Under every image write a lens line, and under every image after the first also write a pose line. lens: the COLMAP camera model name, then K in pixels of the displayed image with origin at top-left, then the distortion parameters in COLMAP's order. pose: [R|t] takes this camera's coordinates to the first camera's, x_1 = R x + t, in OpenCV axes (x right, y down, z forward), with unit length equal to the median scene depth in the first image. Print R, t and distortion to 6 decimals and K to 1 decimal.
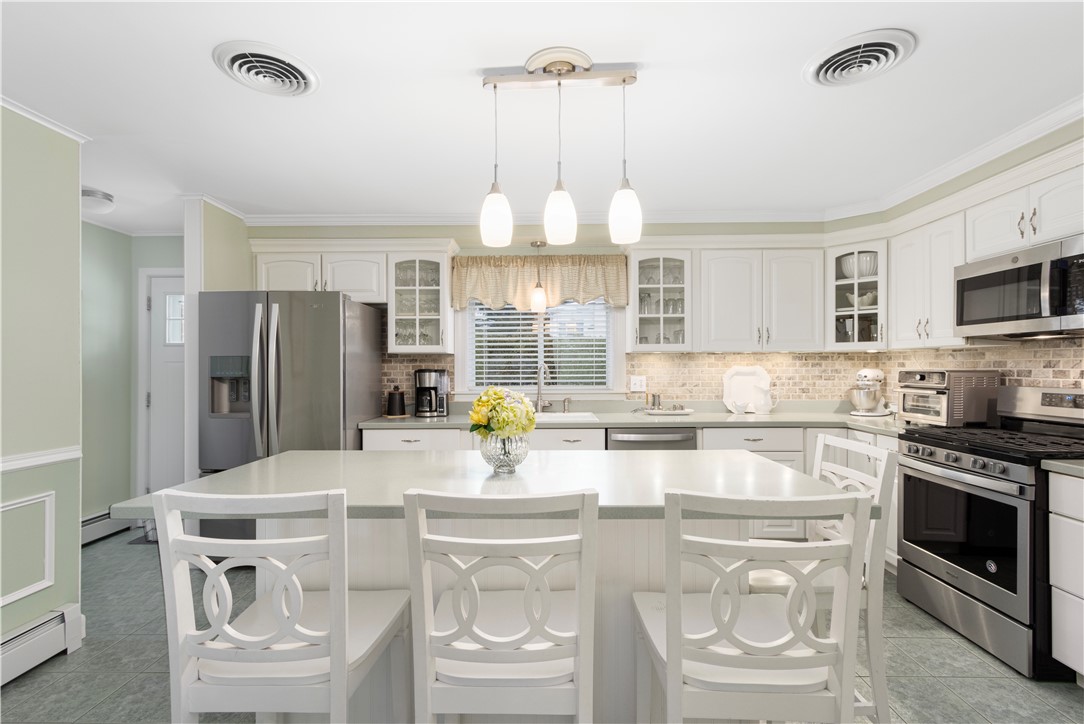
lens RADIAL K [[503.0, 0, 542.0], [0, 503.0, 362.0], [0, 0, 1]] dist [0.003138, -0.000491]
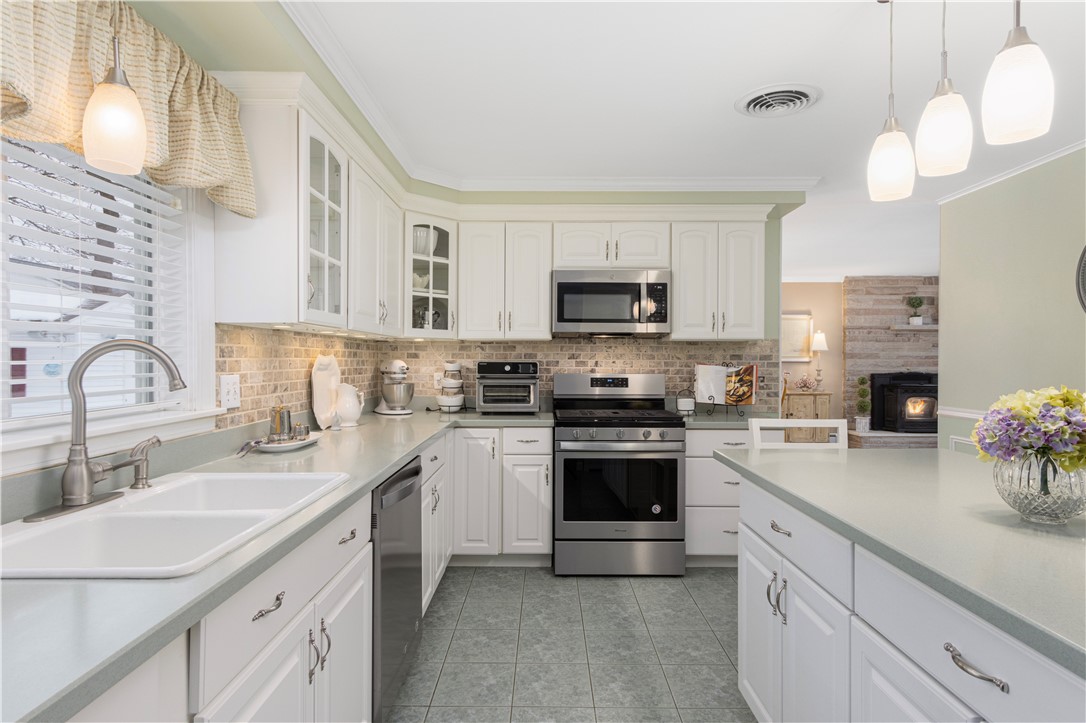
lens RADIAL K [[576.7, 0, 543.0], [0, 576.7, 361.5], [0, 0, 1]] dist [0.001795, 0.000534]
pose [[-0.012362, -0.000322, 0.999924, -0.364246], [-0.013322, 0.999911, 0.000158, 0.013189], [-0.999835, -0.013319, -0.012365, 0.779871]]
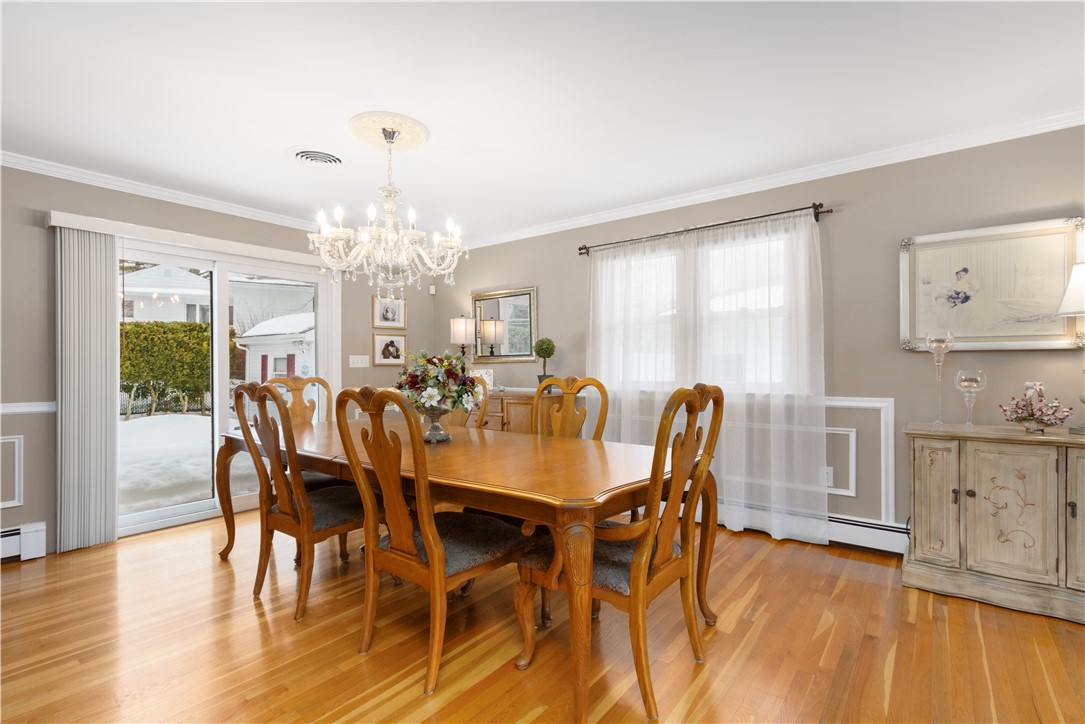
lens RADIAL K [[503.4, 0, 542.5], [0, 503.4, 362.0], [0, 0, 1]] dist [0.003138, -0.000491]
pose [[0.597324, 0.006286, 0.801975, 0.794672], [-0.009630, 0.999953, -0.000666, 0.025255], [-0.801942, -0.007326, 0.597357, -0.057961]]
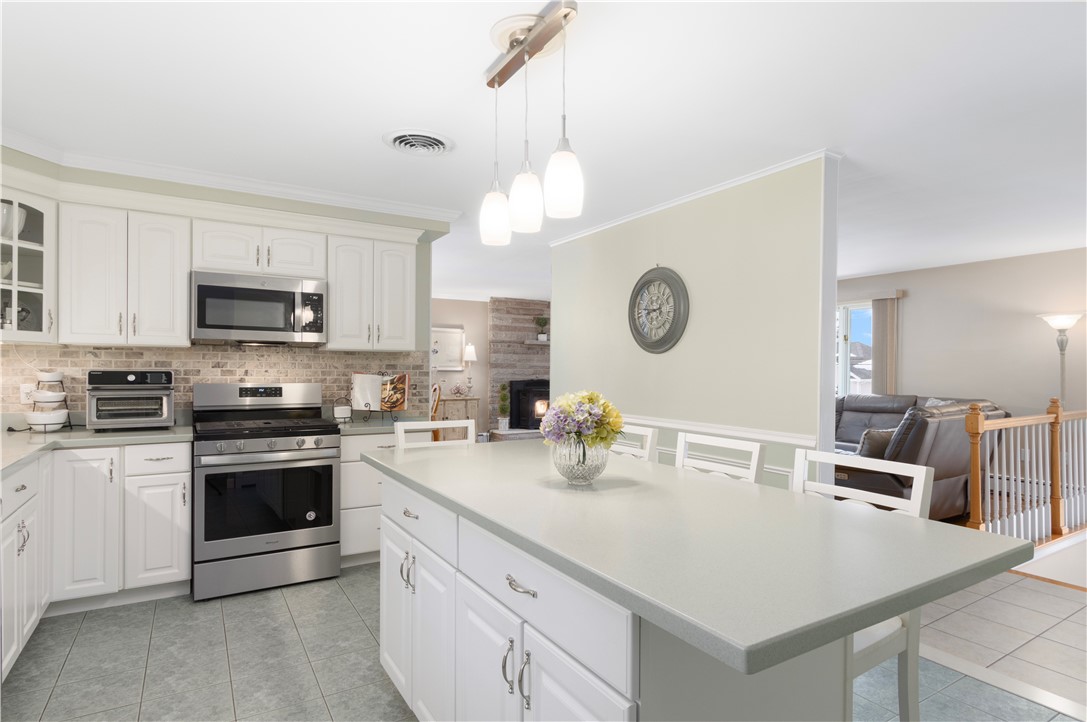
lens RADIAL K [[571.8, 0, 538.4], [0, 571.8, 374.1], [0, 0, 1]] dist [0.000621, -0.000953]
pose [[-0.533080, -0.007980, 0.846027, -0.425870], [-0.014780, 0.999891, 0.000118, 0.010806], [-0.845936, -0.012441, -0.533139, 0.769349]]
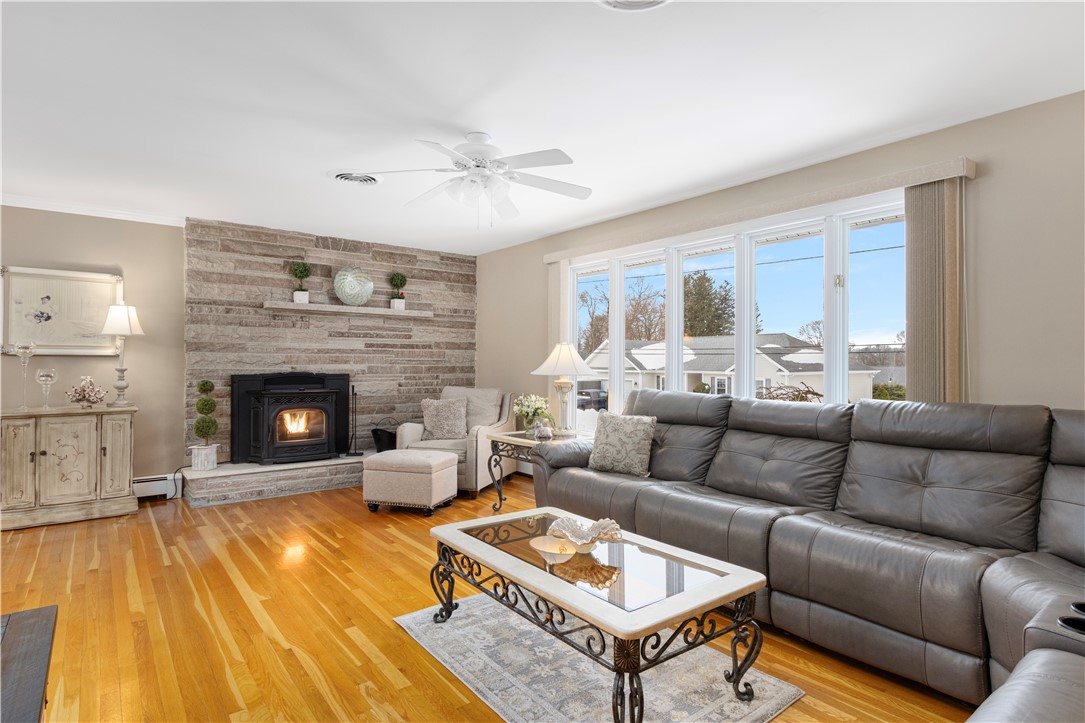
lens RADIAL K [[576.1, 0, 542.5], [0, 576.1, 361.5], [0, 0, 1]] dist [0.001795, 0.000534]
pose [[-0.625645, 0.003911, 0.780098, 0.215077], [-0.011252, 0.999838, -0.014036, 0.020833], [-0.780027, -0.017559, -0.625500, -0.162840]]
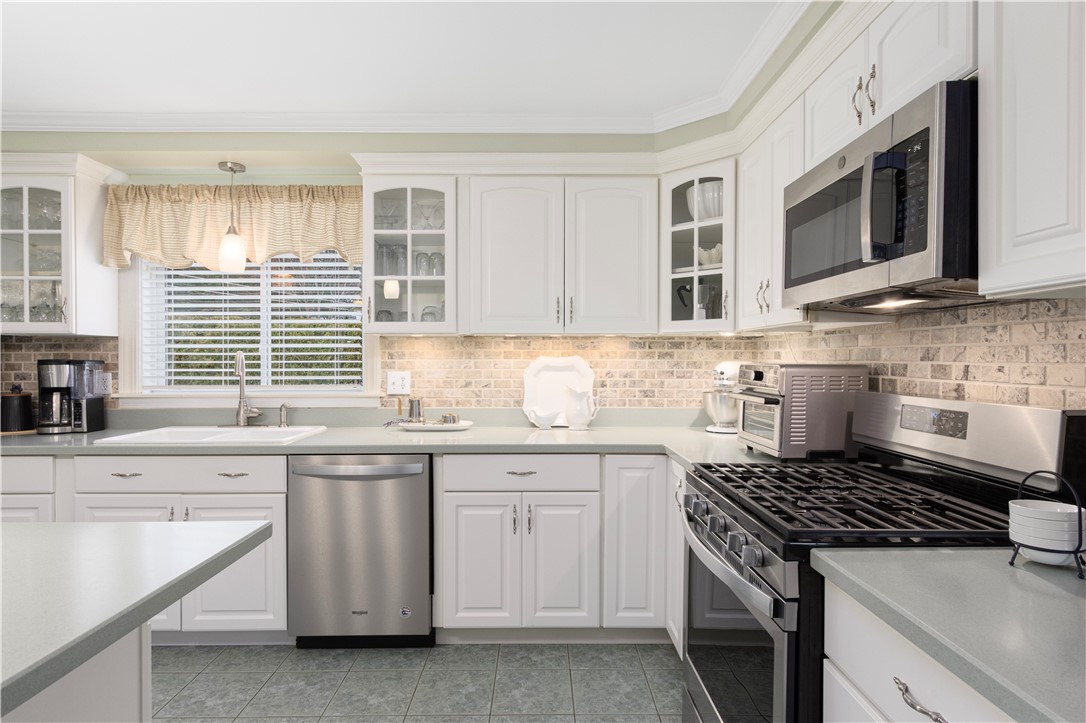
lens RADIAL K [[586.1, 0, 543.0], [0, 586.1, 361.5], [0, 0, 1]] dist [0.000567, -0.000199]
pose [[0.999624, 0.003427, 0.027208, 0.388832], [-0.003853, 0.999871, 0.015591, 0.002687], [-0.027151, -0.015690, 0.999508, 0.241685]]
